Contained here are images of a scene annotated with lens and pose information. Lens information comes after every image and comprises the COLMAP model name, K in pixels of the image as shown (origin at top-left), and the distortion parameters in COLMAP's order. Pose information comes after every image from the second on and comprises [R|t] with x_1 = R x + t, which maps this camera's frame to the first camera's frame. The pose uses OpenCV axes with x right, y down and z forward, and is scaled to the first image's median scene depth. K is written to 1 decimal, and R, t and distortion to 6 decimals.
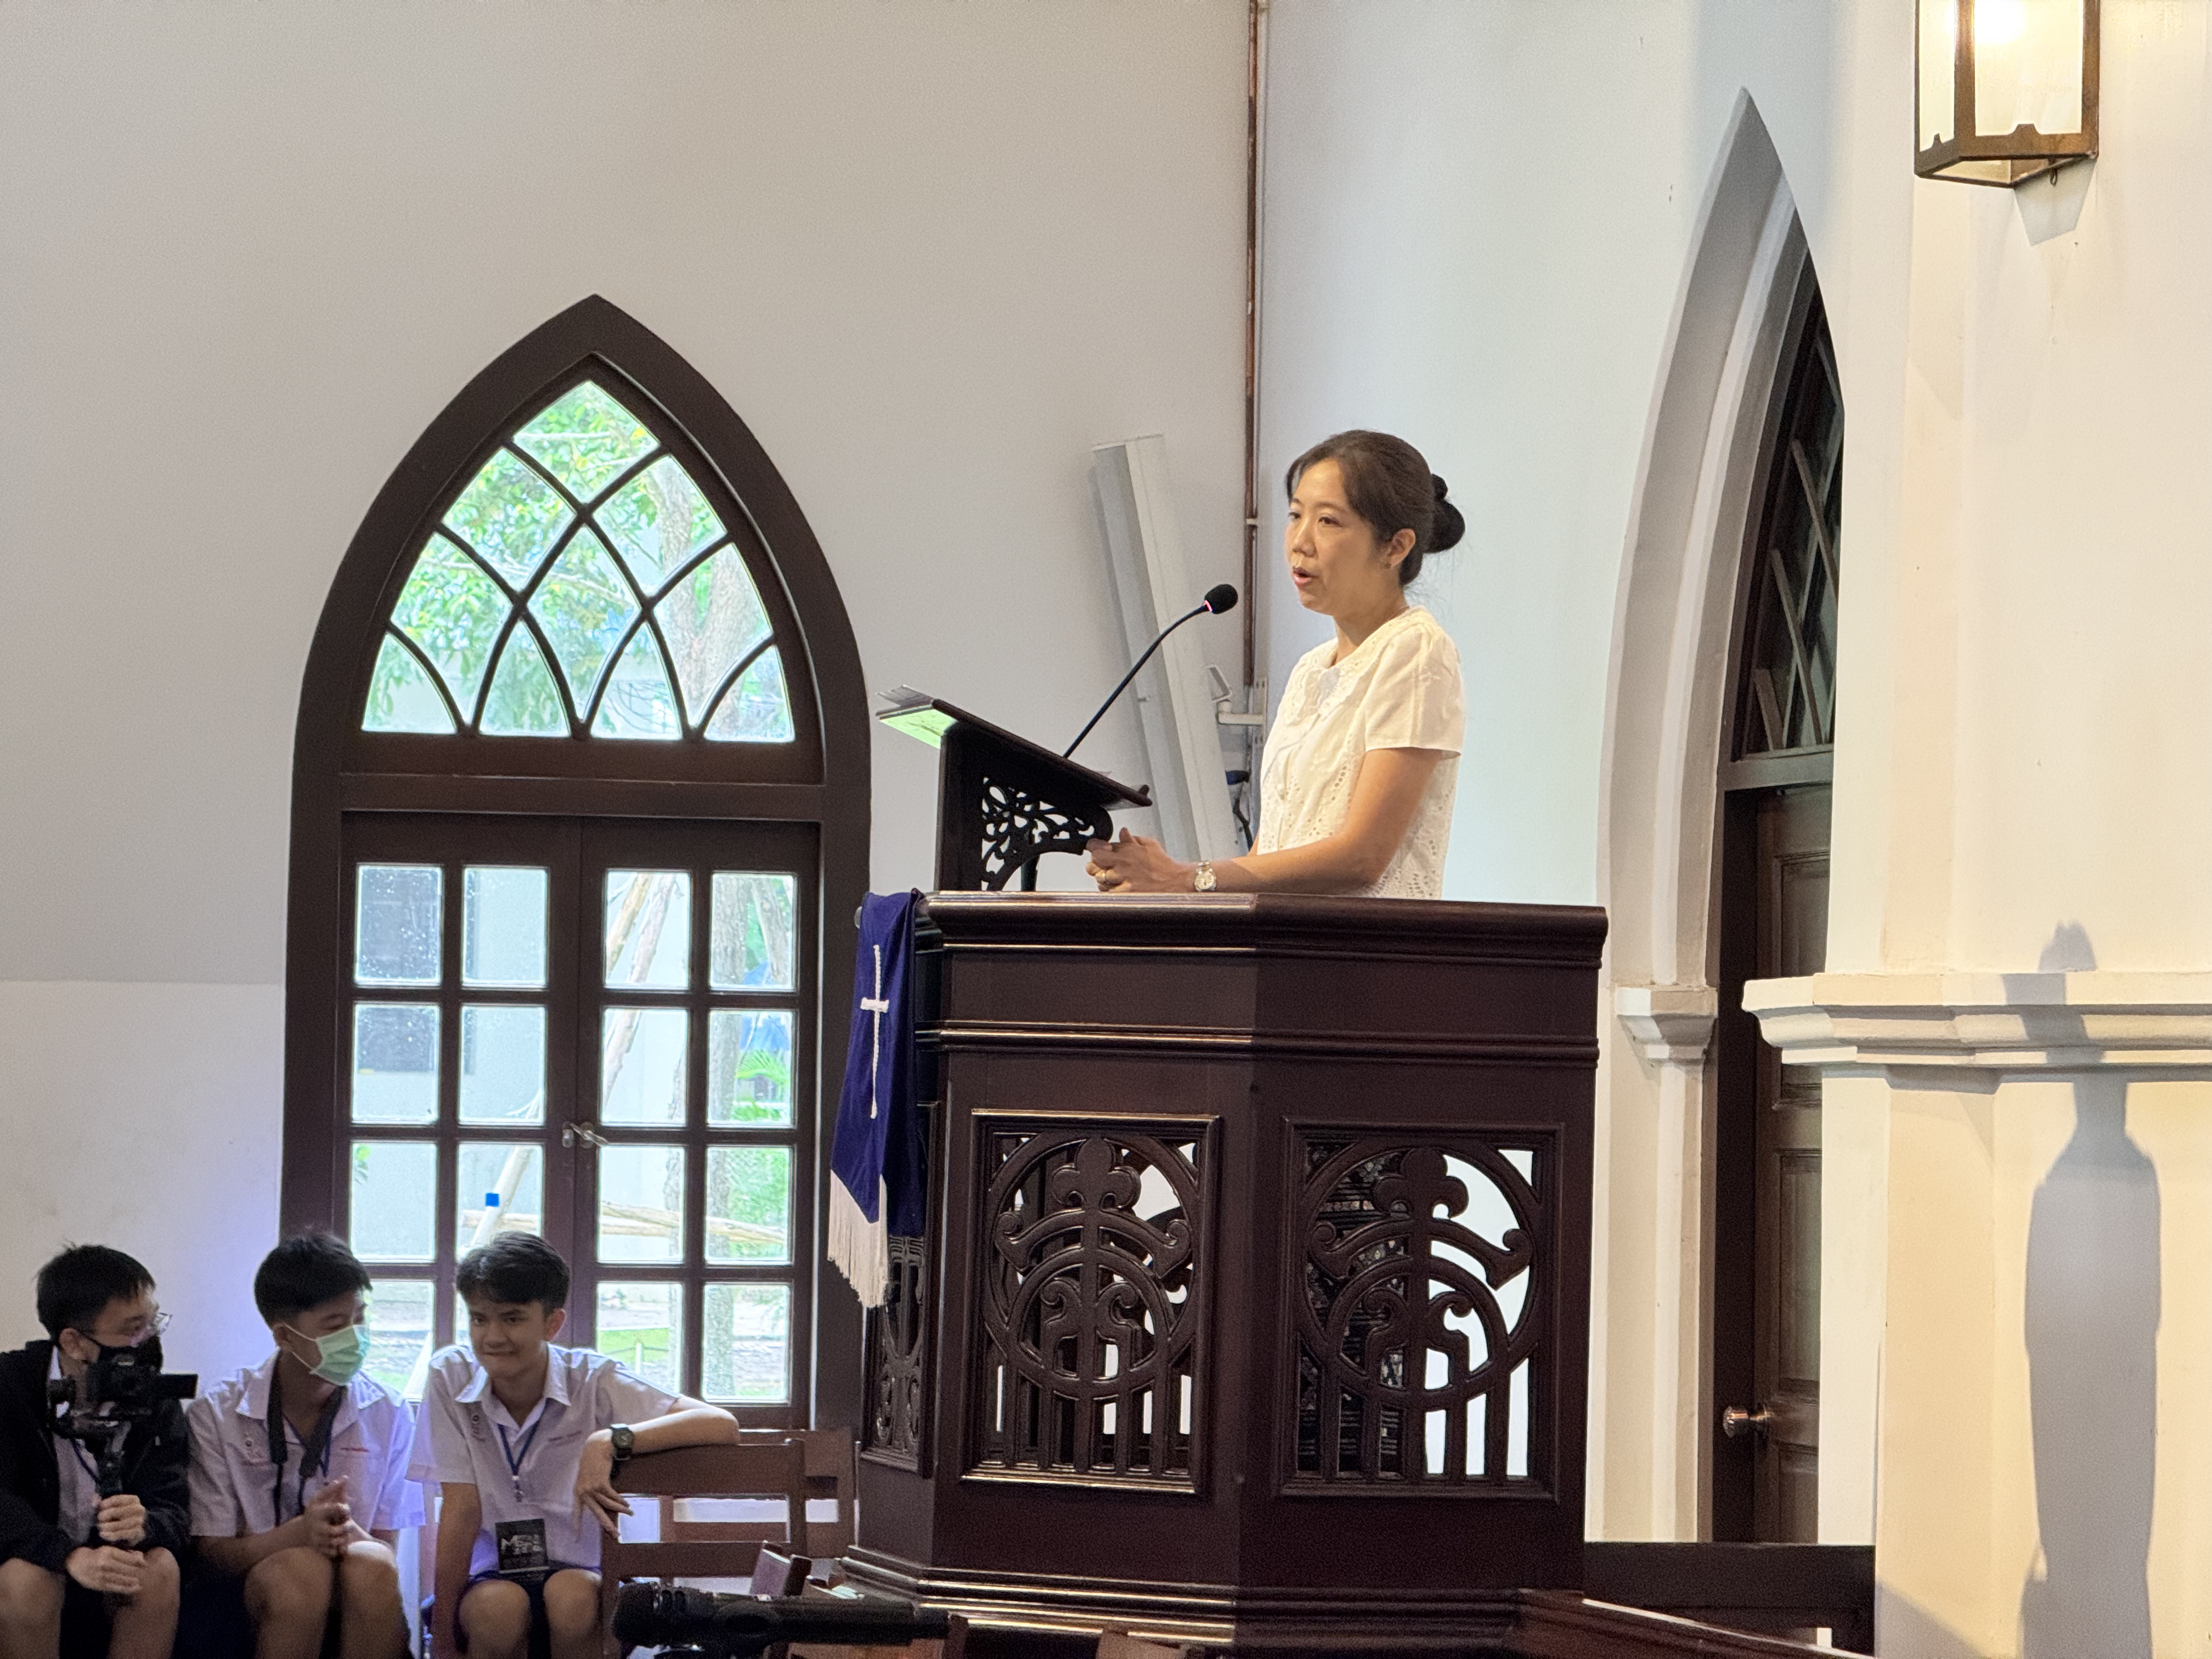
lens RADIAL K [[7929.2, 0, 1105.5], [0, 7929.2, 824.4], [0, 0, 1]] dist [0.214660, 0.000000]
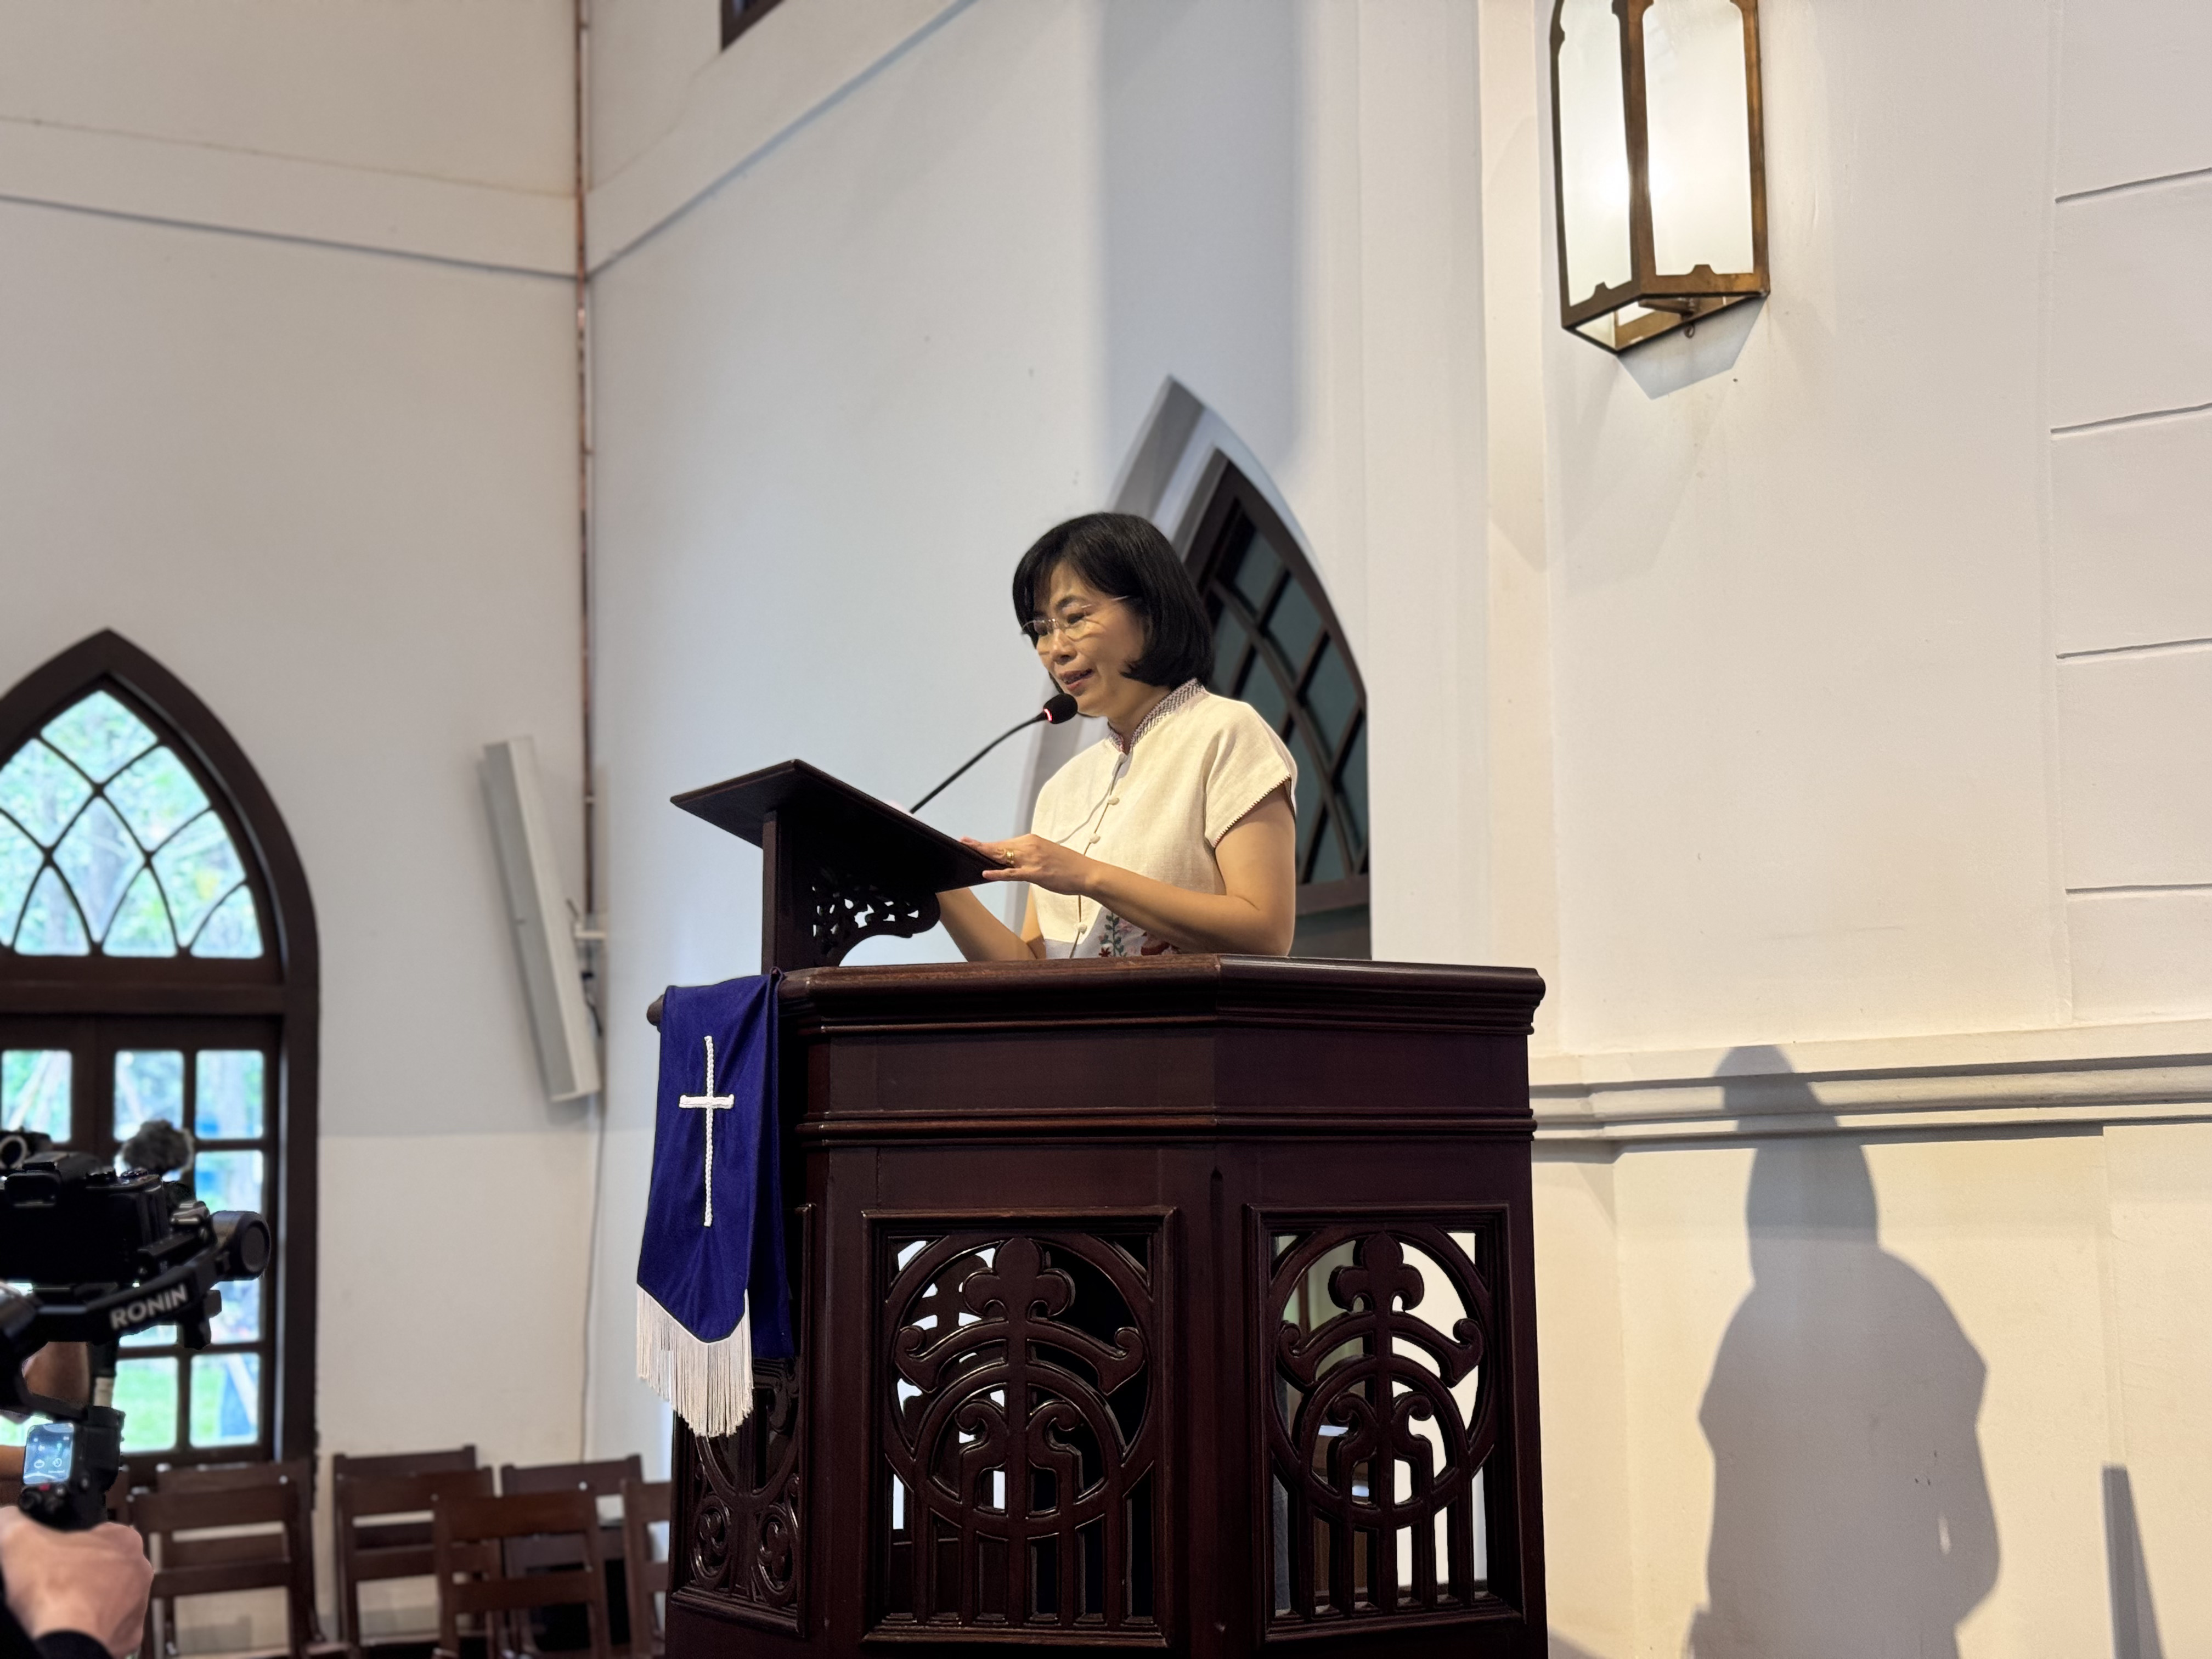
lens RADIAL K [[3150.2, 0, 1120.2], [0, 3150.2, 849.7], [0, 0, 1]] dist [0.115039, 0.000000]
pose [[0.953565, -0.004346, 0.301156, -0.090929], [0.026621, 0.997199, -0.069902, 0.019931], [-0.300008, 0.074673, 0.951009, 0.617959]]
